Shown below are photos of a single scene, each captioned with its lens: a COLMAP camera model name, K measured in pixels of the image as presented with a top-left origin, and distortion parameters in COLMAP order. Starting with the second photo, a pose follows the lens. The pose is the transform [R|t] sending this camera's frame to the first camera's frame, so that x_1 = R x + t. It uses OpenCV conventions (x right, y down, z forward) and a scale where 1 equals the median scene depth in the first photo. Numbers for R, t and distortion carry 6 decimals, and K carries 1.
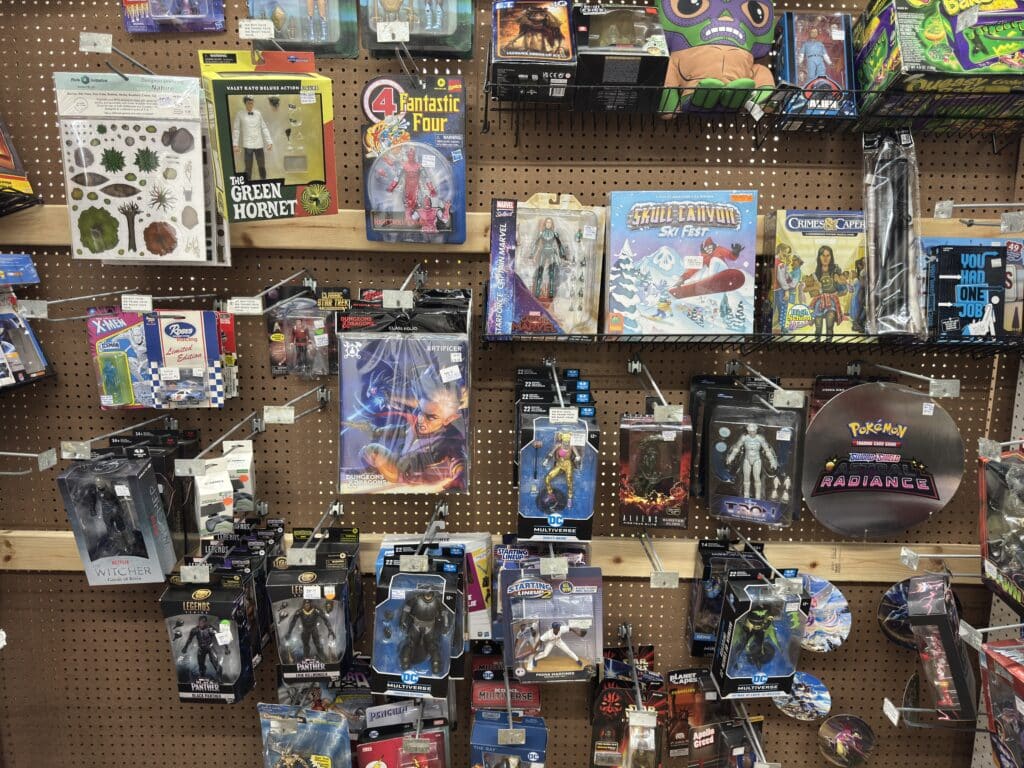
lens RADIAL K [[738.6, 0, 517.4], [0, 738.6, 394.7], [0, 0, 1]] dist [0.047385, -0.070186]
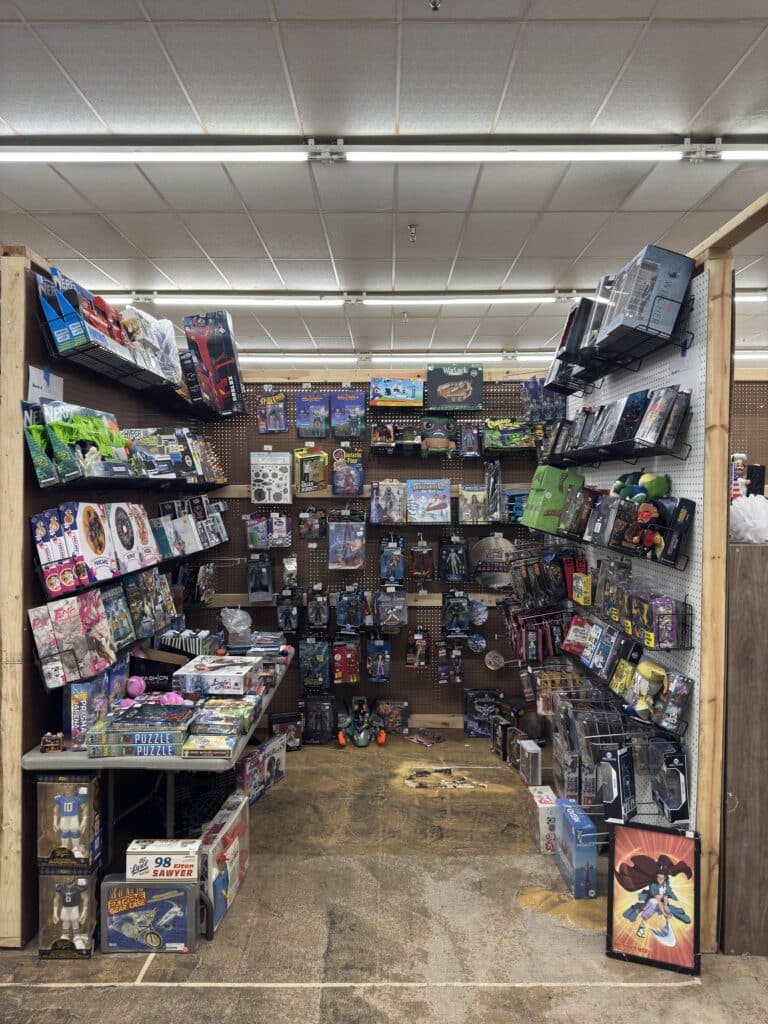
lens RADIAL K [[738.6, 0, 364.1], [0, 738.6, 513.2], [0, 0, 1]] dist [0.047385, -0.070186]
pose [[0.998745, -0.015917, -0.047482, 0.089076], [0.009683, 0.991631, -0.128744, 0.302484], [0.049134, 0.128123, 0.990540, -2.295244]]
